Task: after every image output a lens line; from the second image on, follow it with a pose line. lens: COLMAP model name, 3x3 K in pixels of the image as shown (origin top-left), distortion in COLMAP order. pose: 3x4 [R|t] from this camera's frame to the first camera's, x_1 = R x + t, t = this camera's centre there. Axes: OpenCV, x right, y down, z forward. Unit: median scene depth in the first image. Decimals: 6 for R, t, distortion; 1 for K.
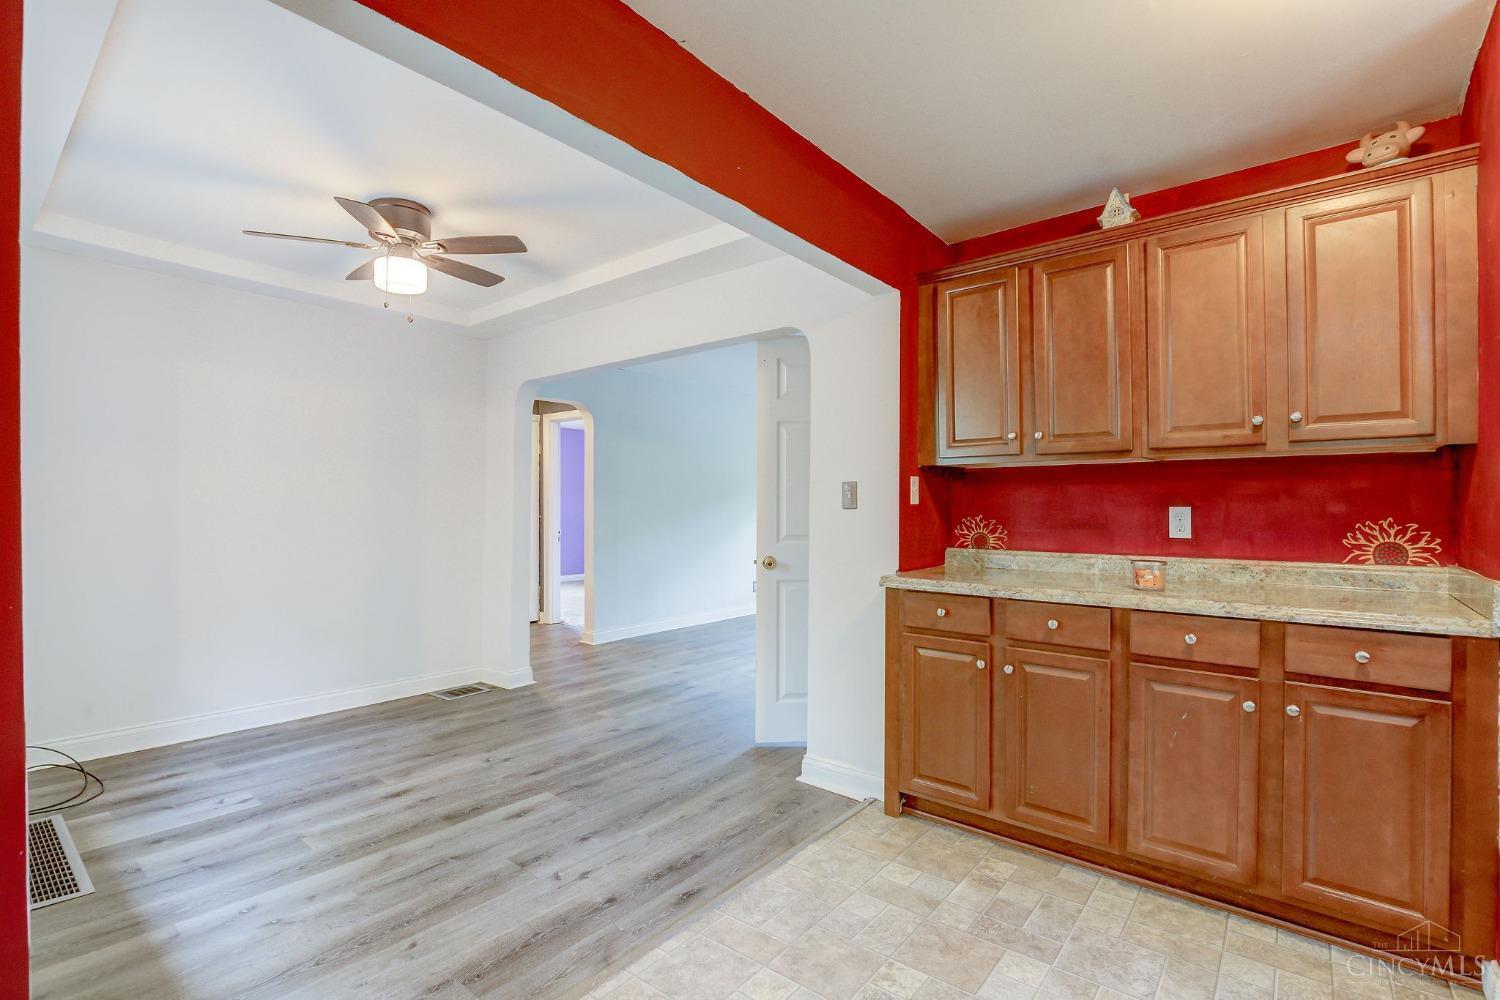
lens RADIAL K [[693.0, 0, 754.9], [0, 693.0, 500.6], [0, 0, 1]] dist [-0.041709, 0.009831]
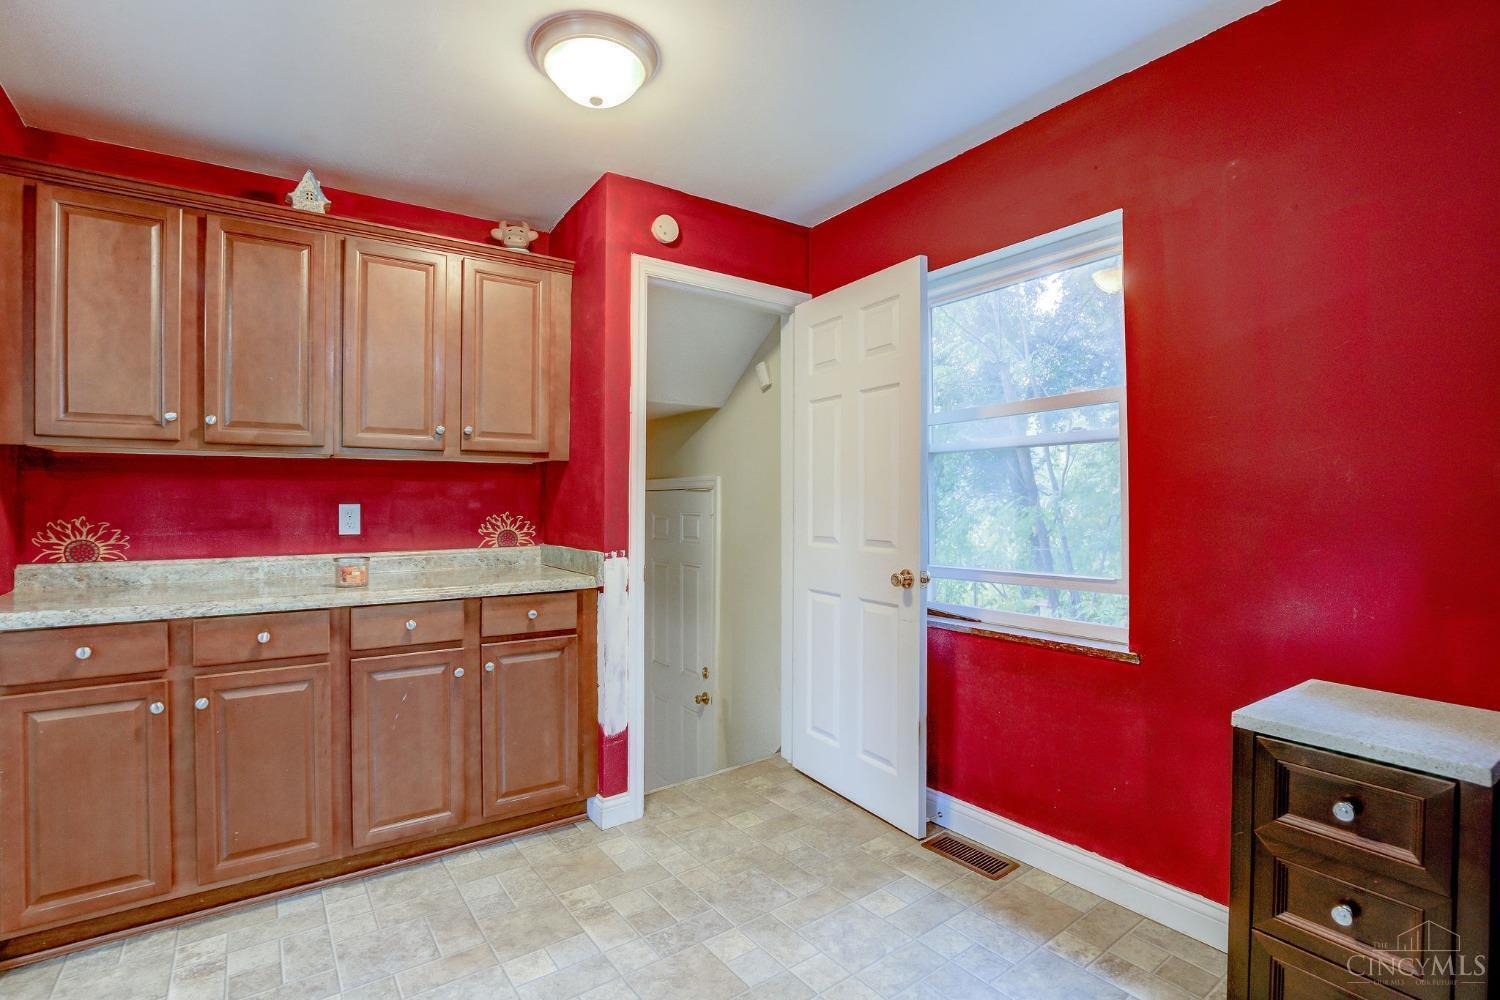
lens RADIAL K [[702.7, 0, 742.4], [0, 702.7, 502.5], [0, 0, 1]] dist [-0.013293, 0.000281]
pose [[0.270279, -0.001049, 0.962782, -0.269994], [-0.004306, 0.999988, 0.002298, 0.001503], [-0.962772, -0.004767, 0.270271, 0.164436]]
